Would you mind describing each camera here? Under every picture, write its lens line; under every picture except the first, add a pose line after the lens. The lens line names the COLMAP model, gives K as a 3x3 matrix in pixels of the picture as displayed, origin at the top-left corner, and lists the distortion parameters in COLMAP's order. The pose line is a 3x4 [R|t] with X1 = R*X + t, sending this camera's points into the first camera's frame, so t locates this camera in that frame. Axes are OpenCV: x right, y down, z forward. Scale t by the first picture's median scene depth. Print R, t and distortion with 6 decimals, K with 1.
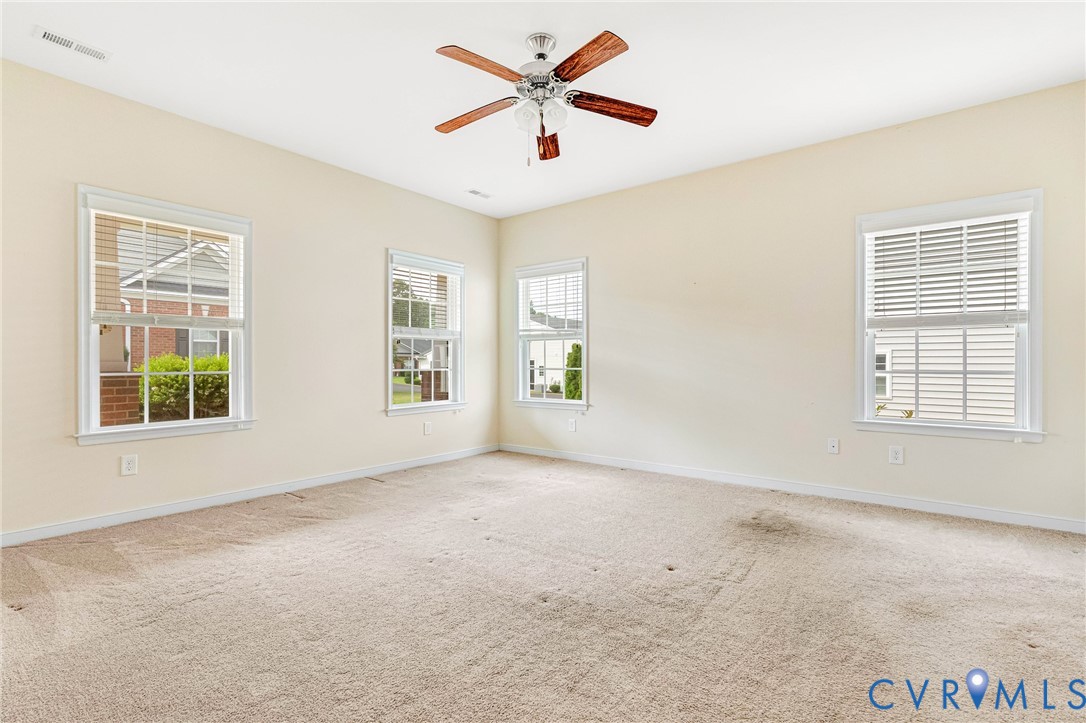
lens RADIAL K [[511.5, 0, 543.0], [0, 511.5, 361.5], [0, 0, 1]] dist [0.014894, -0.000215]
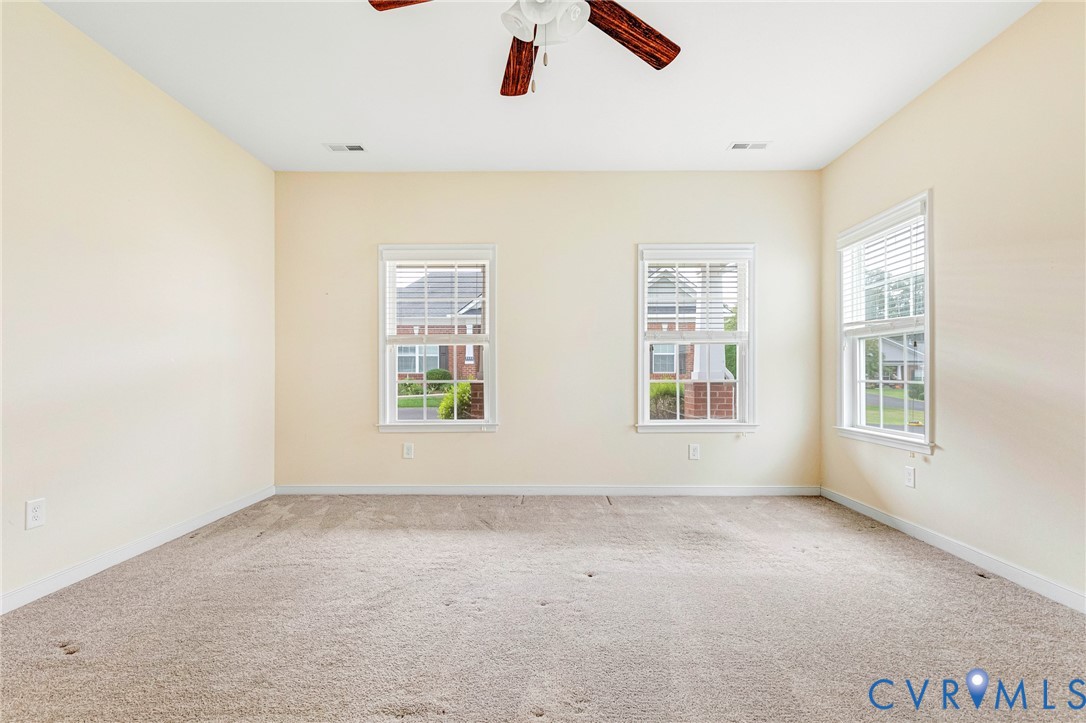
lens RADIAL K [[509.6, 0, 547.0], [0, 509.6, 373.4], [0, 0, 1]] dist [0.004137, -0.000066]
pose [[0.611408, -0.000898, -0.791315, 0.305109], [0.003658, 0.999992, 0.001691, 0.001543], [0.791307, -0.003928, 0.611406, 0.335426]]
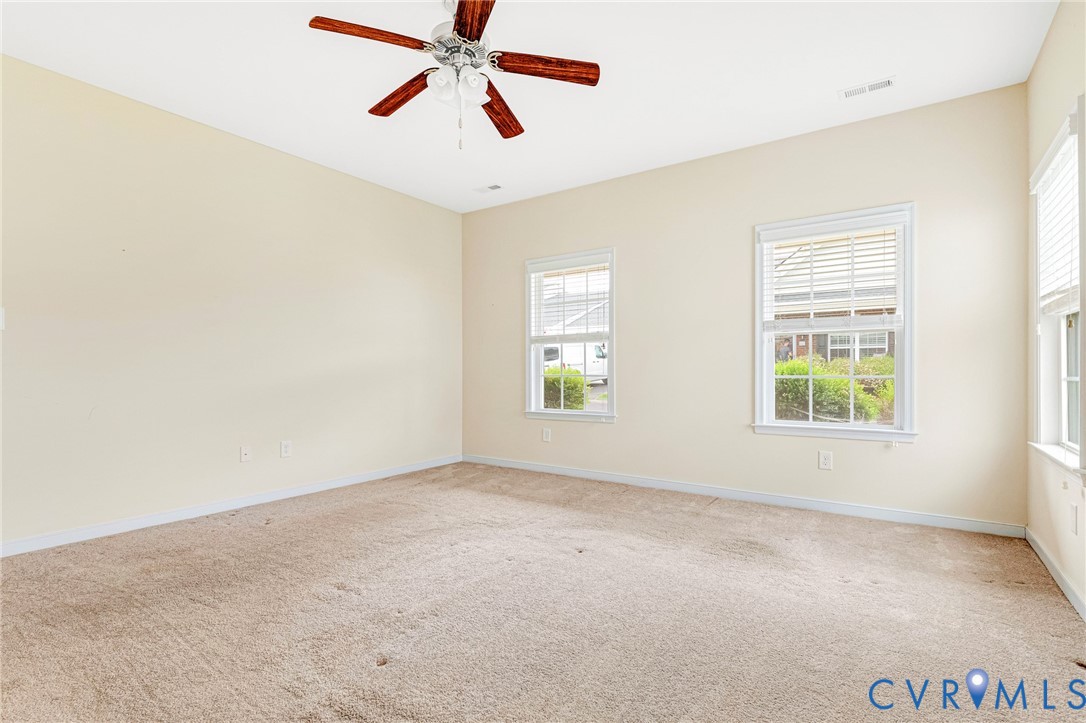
lens RADIAL K [[521.5, 0, 540.6], [0, 521.5, 368.8], [0, 0, 1]] dist [0.001585, -0.000766]
pose [[0.053875, -0.001156, -0.998547, 0.508916], [0.006150, 0.999981, -0.000826, 0.003629], [0.998529, -0.006096, 0.053881, 0.621447]]
